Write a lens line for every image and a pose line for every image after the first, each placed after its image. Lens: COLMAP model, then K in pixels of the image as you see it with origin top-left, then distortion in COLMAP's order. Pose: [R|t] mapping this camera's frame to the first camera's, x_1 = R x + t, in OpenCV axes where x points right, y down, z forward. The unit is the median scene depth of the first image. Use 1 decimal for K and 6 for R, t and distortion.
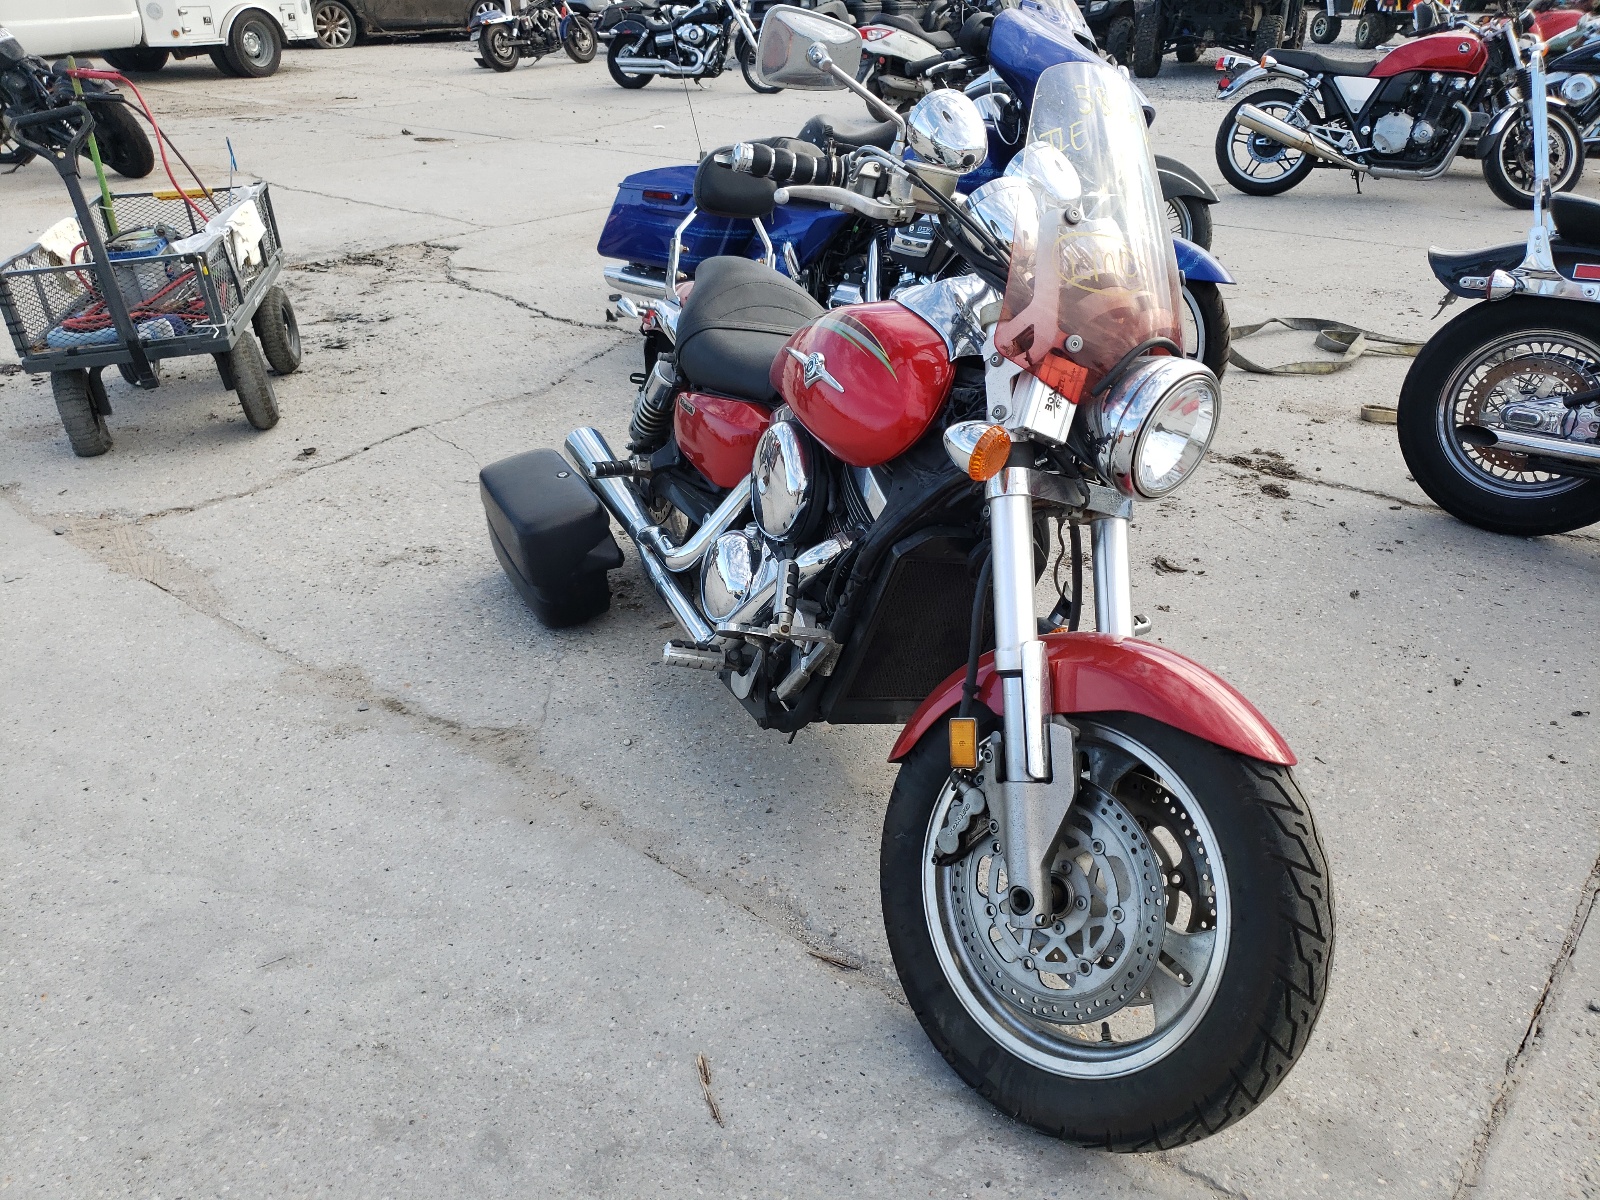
lens RADIAL K [[1249.8, 0, 796.8], [0, 1249.8, 669.3], [0, 0, 1]] dist [-0.015484, 0.035650]
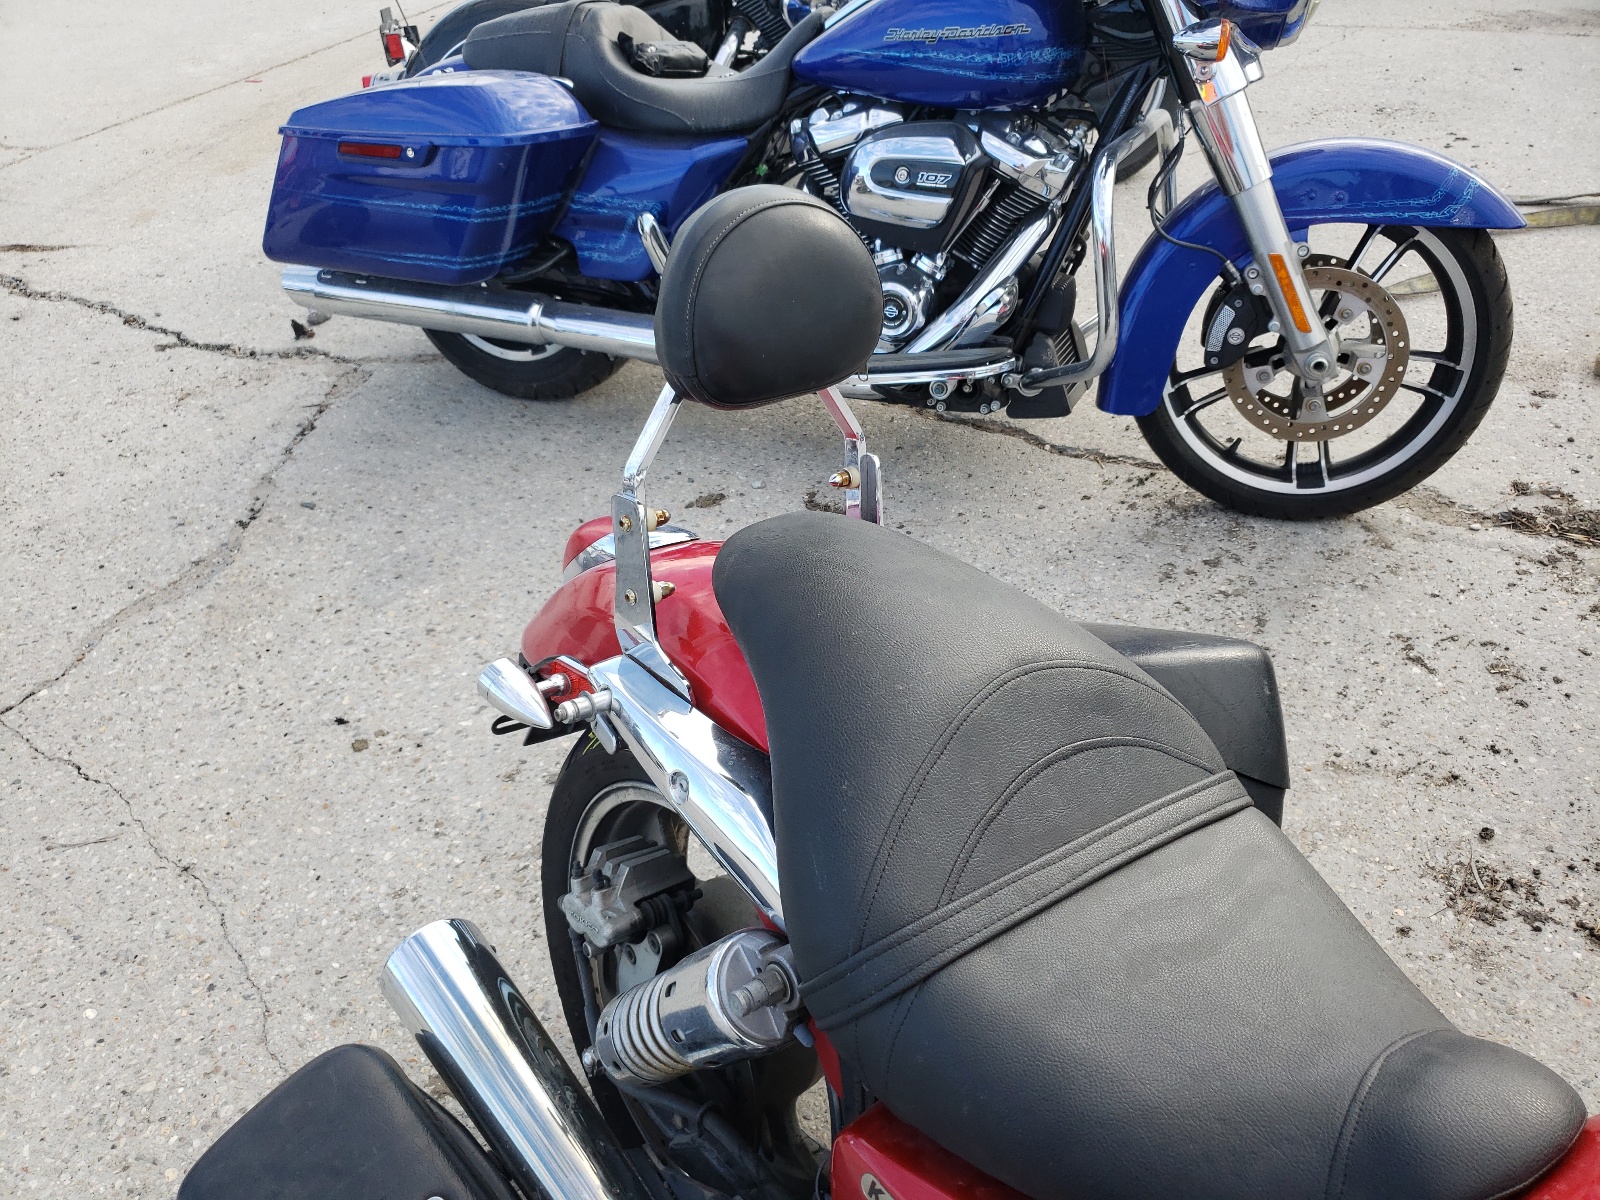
lens RADIAL K [[1249.8, 0, 796.8], [0, 1249.8, 669.3], [0, 0, 1]] dist [-0.015484, 0.035650]
pose [[0.960289, -0.208719, 0.185152, -0.068926], [0.177051, 0.968739, 0.173773, -0.194352], [-0.215634, -0.134091, 0.967224, 0.370800]]
